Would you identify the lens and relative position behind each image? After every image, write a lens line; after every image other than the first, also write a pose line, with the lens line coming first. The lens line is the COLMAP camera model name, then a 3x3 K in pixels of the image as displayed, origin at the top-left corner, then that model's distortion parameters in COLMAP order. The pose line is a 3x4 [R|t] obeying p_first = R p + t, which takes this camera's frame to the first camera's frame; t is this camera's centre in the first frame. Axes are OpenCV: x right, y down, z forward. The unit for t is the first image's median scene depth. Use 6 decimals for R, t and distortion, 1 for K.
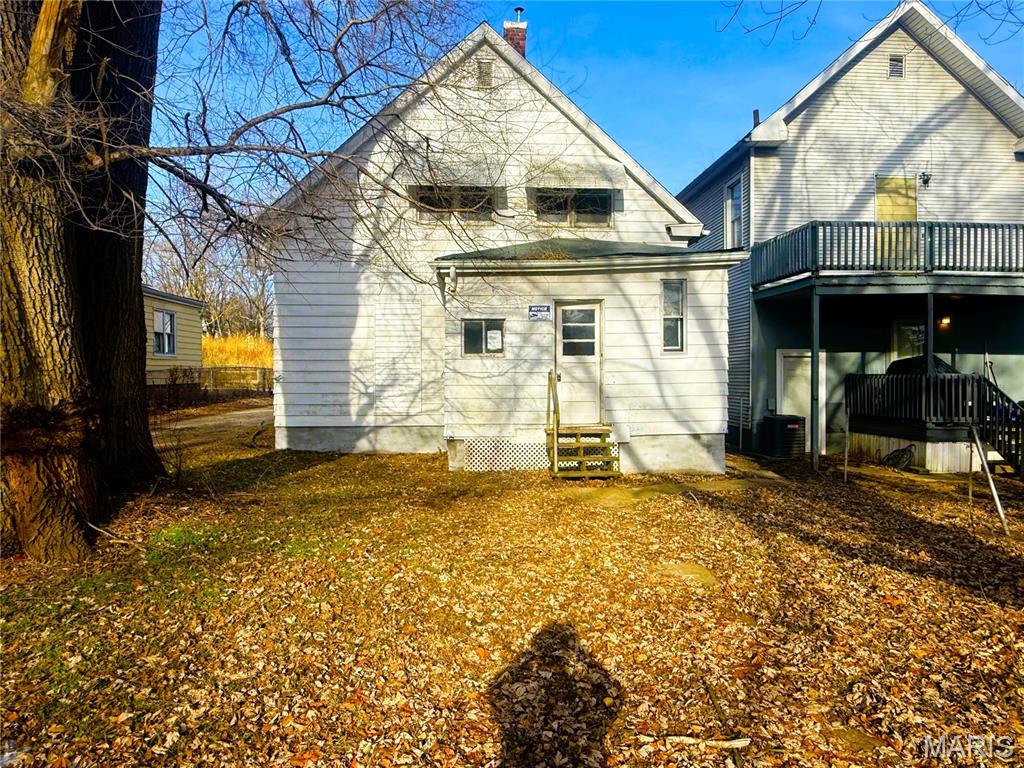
lens RADIAL K [[659.0, 0, 512.0], [0, 659.0, 384.0], [0, 0, 1]] dist [0.000404, -0.000041]
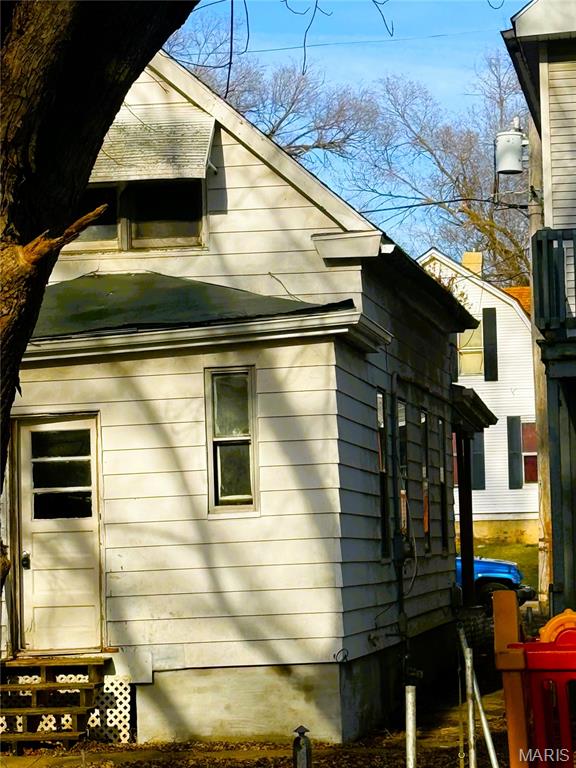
lens RADIAL K [[2480.5, 0, 288.0], [0, 2480.5, 384.0], [0, 0, 1]] dist [0.186303, 1.917936]
pose [[0.977369, -0.040750, -0.207581, 0.694668], [0.025330, 0.996755, -0.076411, 0.006534], [0.210021, 0.069423, 0.975229, -0.907887]]
